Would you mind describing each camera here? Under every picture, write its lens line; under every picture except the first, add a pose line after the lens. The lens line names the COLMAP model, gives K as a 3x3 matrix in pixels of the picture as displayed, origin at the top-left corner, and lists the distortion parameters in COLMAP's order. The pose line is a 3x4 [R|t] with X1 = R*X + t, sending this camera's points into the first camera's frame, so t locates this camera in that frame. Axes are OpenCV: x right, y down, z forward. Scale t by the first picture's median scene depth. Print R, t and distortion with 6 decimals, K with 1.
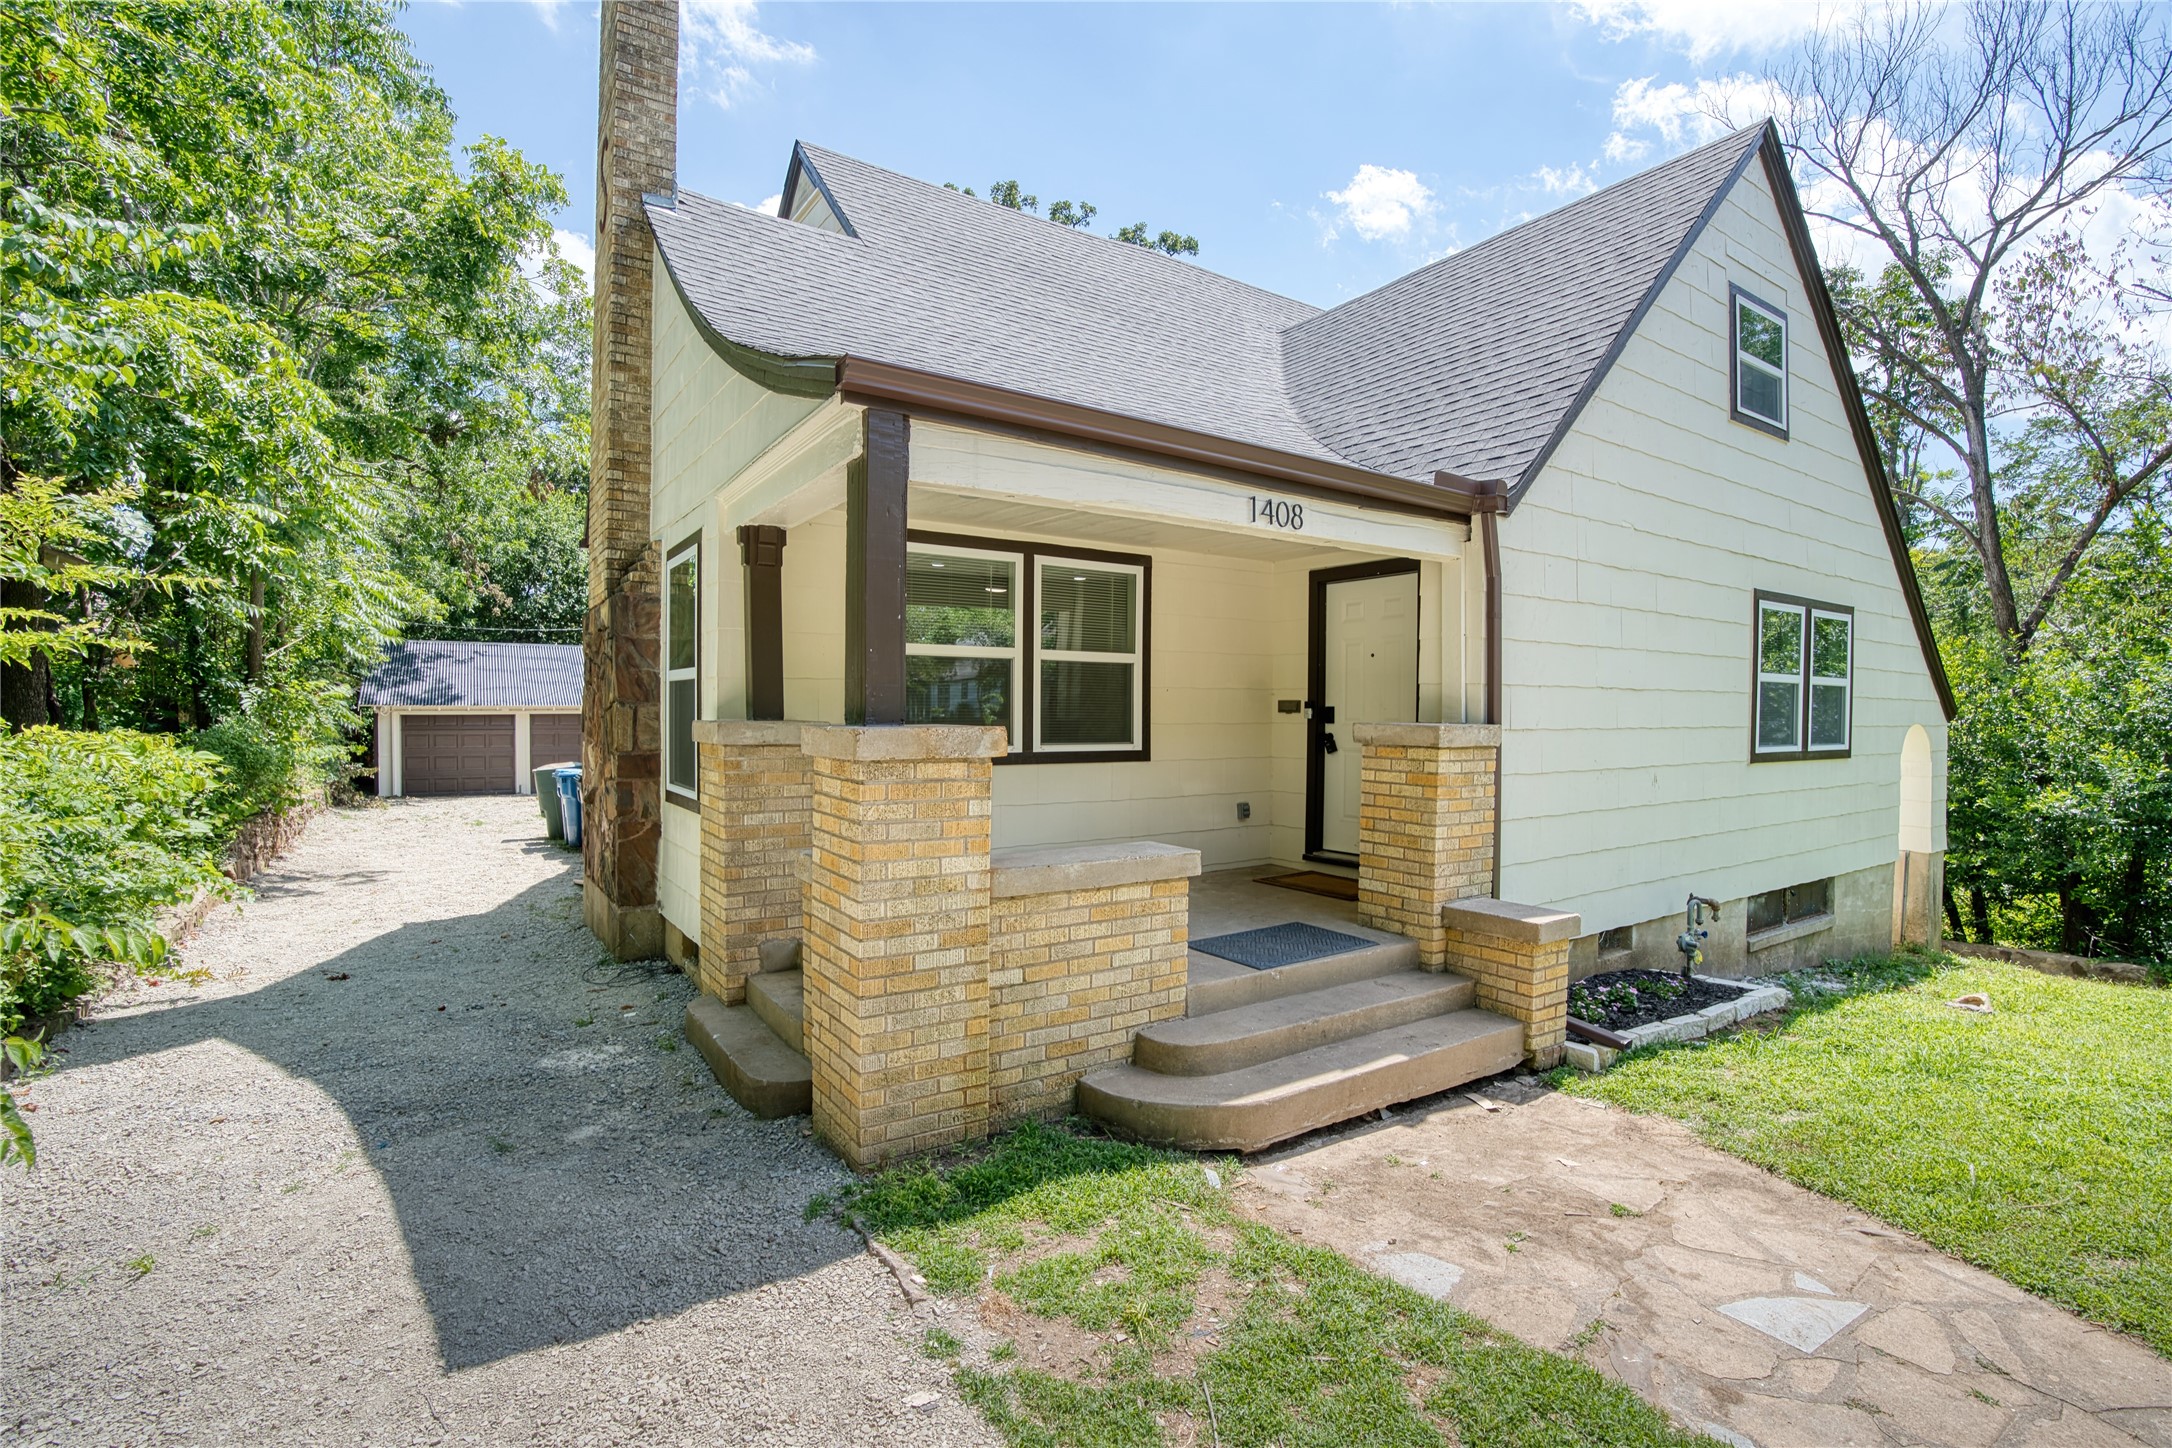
lens RADIAL K [[1007.6, 0, 1083.3], [0, 1007.6, 732.0], [0, 0, 1]] dist [-0.067424, 0.025414]
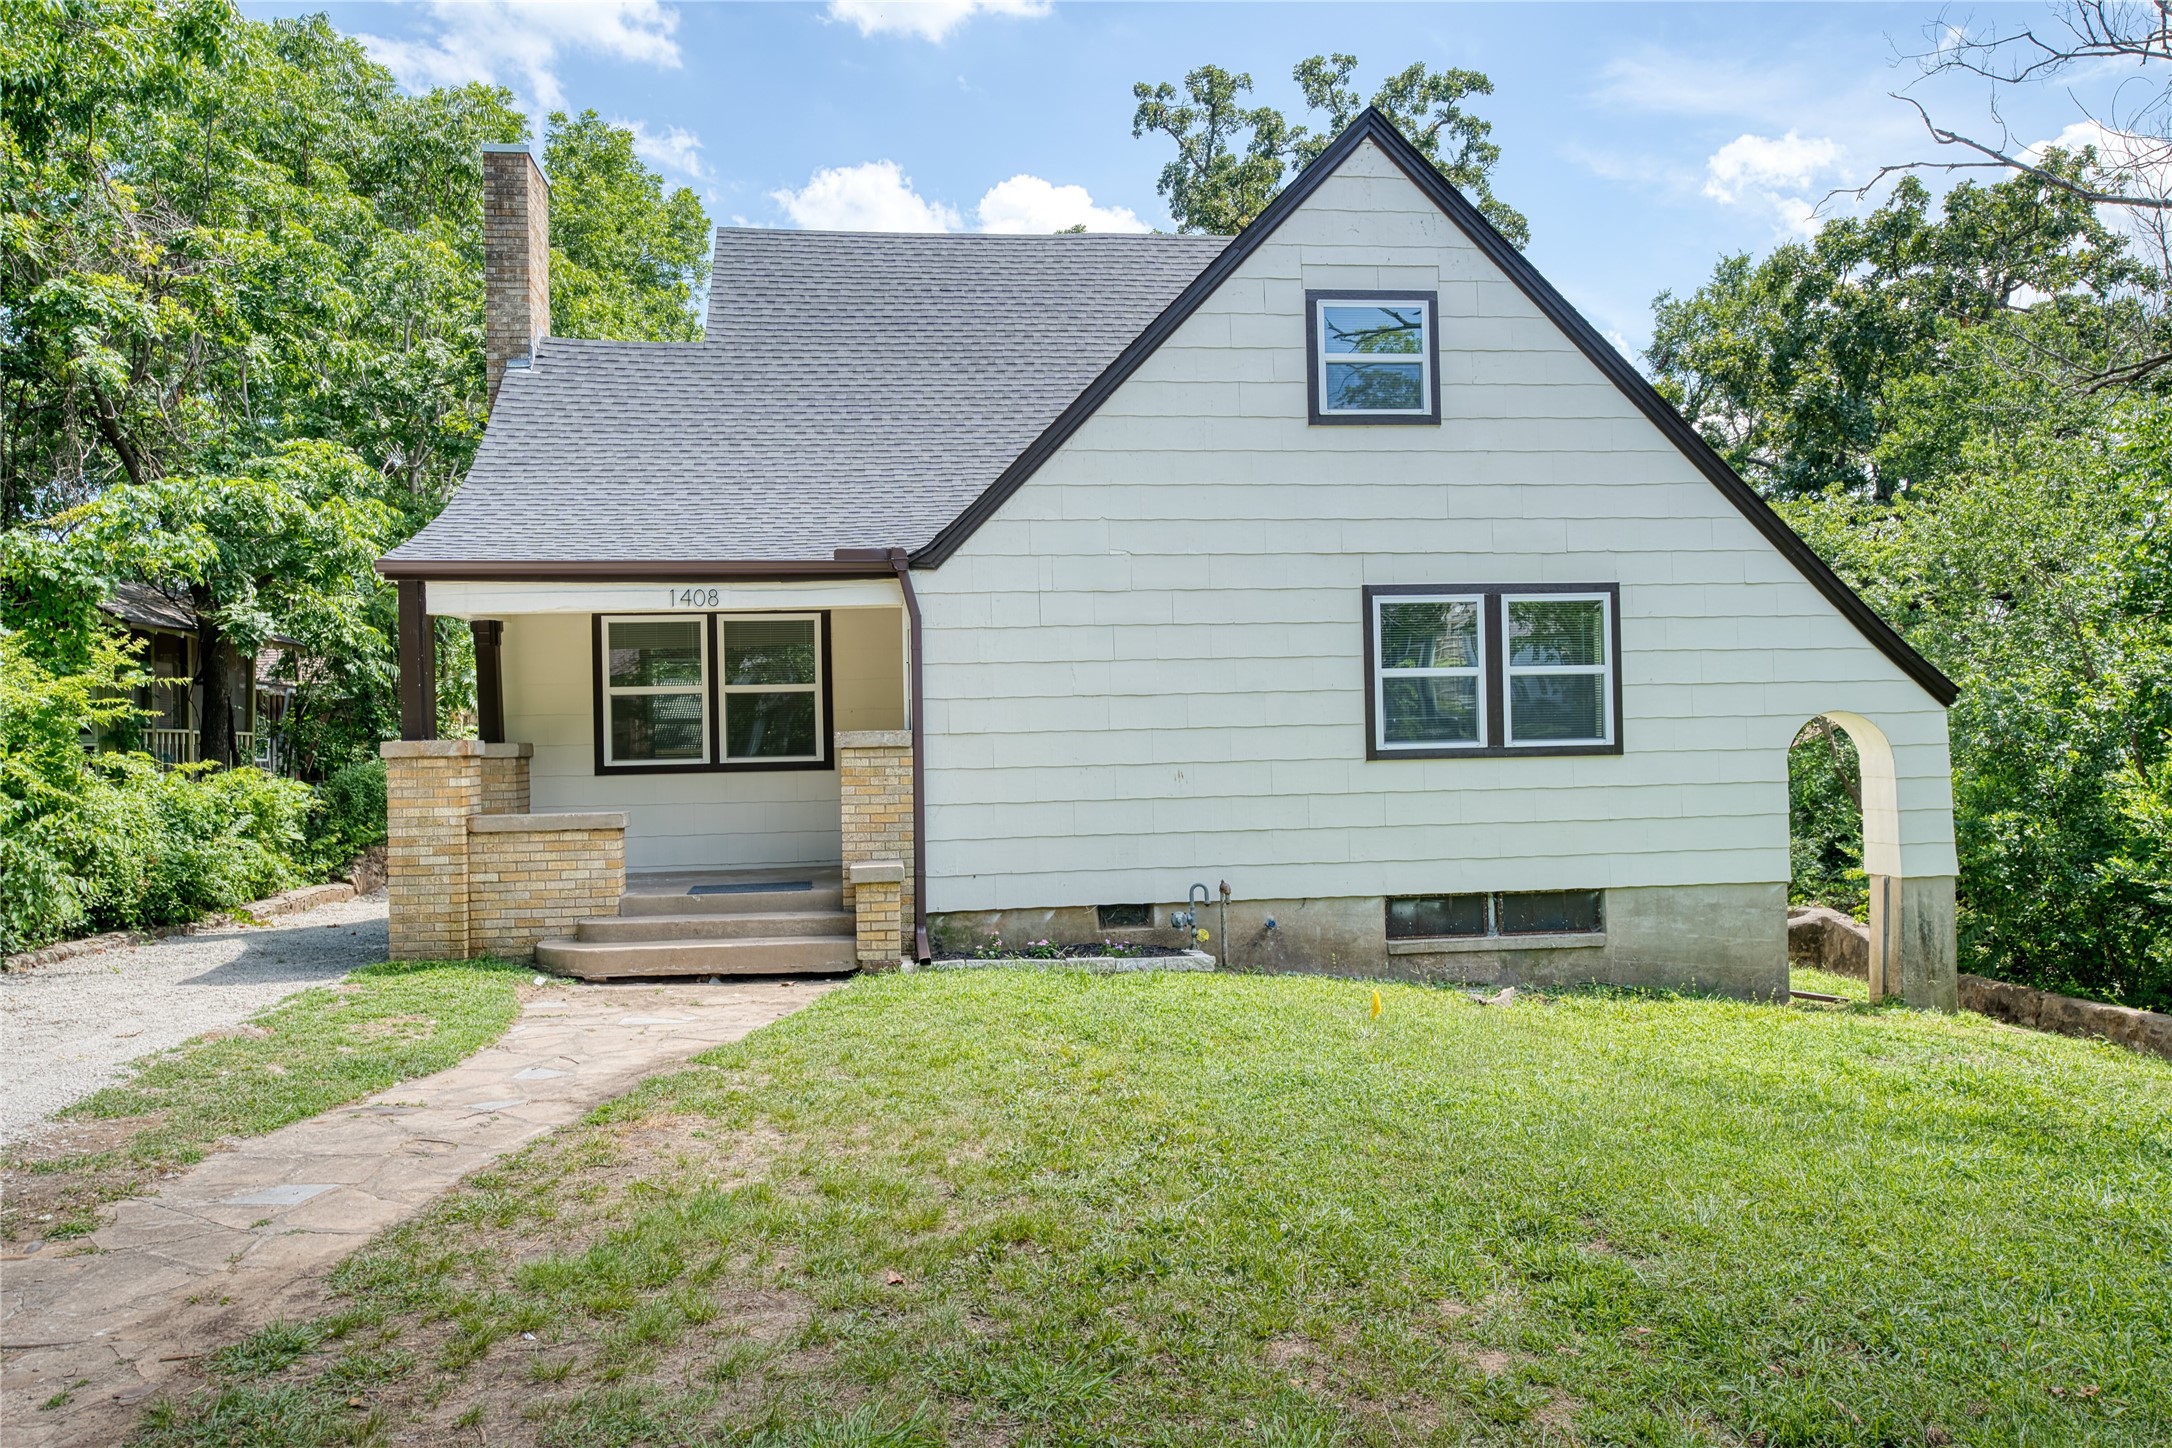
lens RADIAL K [[1684.7, 0, 1086.1], [0, 1684.7, 733.6], [0, 0, 1]] dist [0.026702, 0.004967]
pose [[0.890720, -0.034242, -0.453261, 1.879769], [0.020421, 0.999166, -0.035352, 0.094017], [0.454094, 0.022233, 0.890676, -1.022104]]
